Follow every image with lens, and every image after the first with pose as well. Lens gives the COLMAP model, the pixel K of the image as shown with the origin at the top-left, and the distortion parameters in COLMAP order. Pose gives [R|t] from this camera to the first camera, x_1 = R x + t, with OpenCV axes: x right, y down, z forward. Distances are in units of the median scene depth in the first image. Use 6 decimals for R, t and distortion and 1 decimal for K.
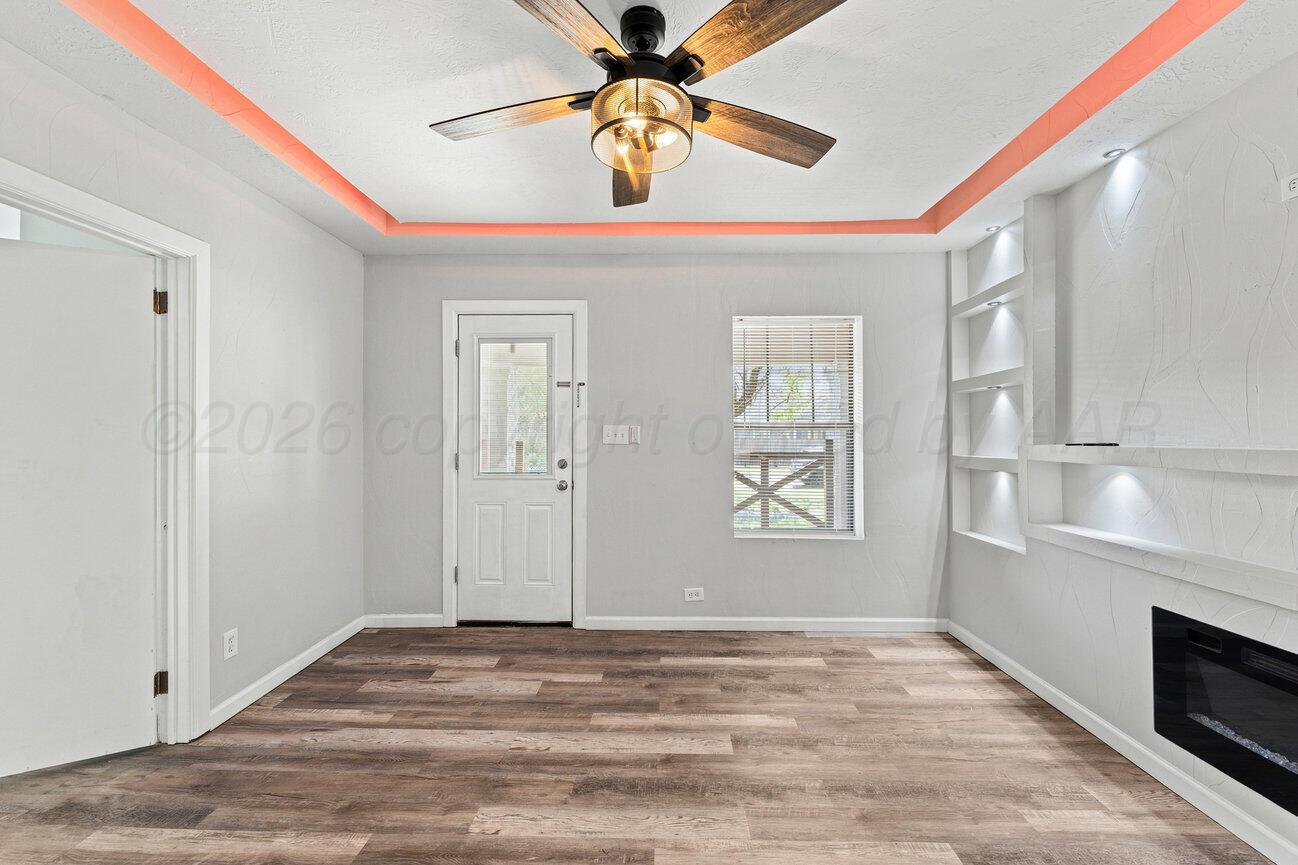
lens RADIAL K [[533.2, 0, 675.3], [0, 533.2, 438.9], [0, 0, 1]] dist [0.007122, -0.001253]
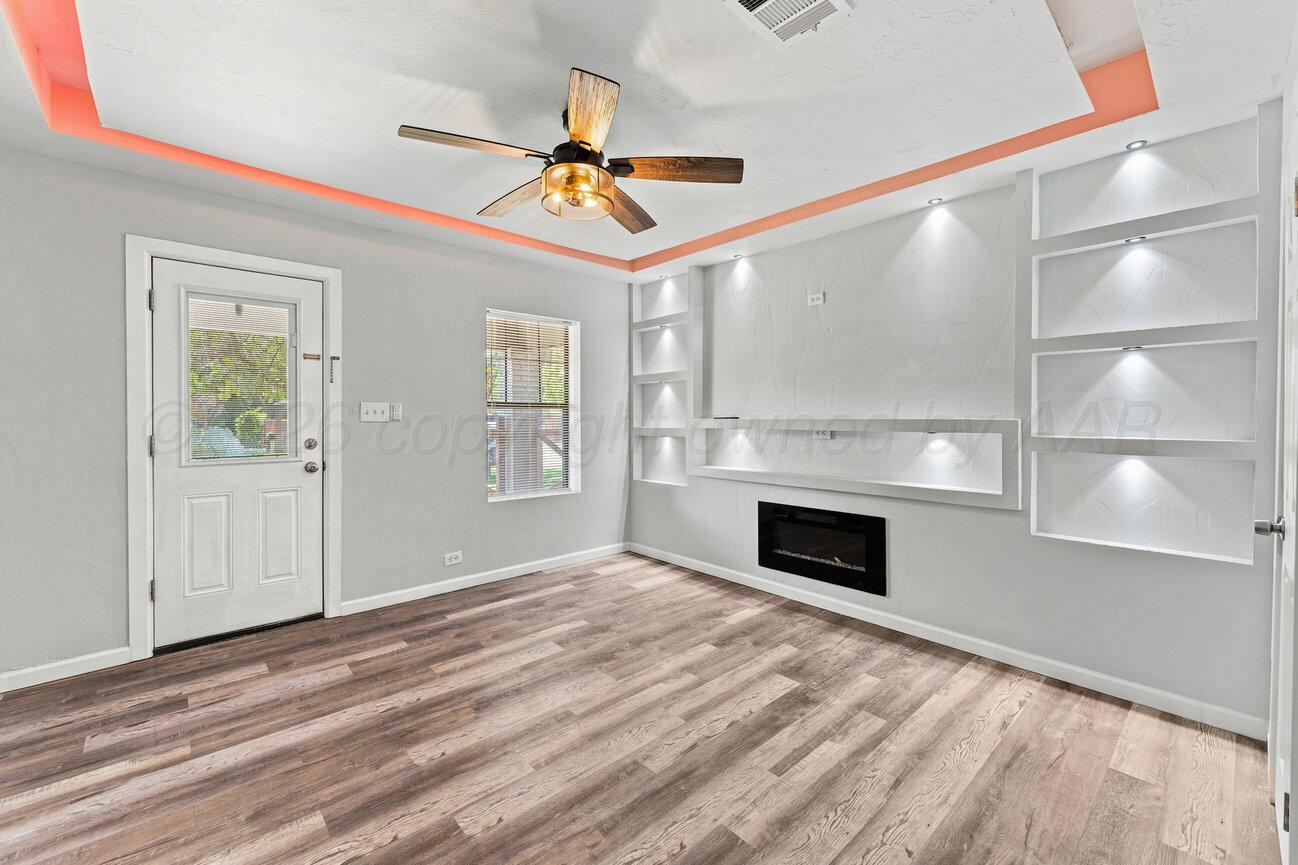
lens RADIAL K [[533.2, 0, 658.6], [0, 533.2, 431.8], [0, 0, 1]] dist [0.007122, -0.001253]
pose [[0.718612, -0.022991, 0.695031, -0.510787], [0.006901, 0.999640, 0.025931, 0.008257], [-0.695377, -0.013838, 0.718512, -0.093115]]
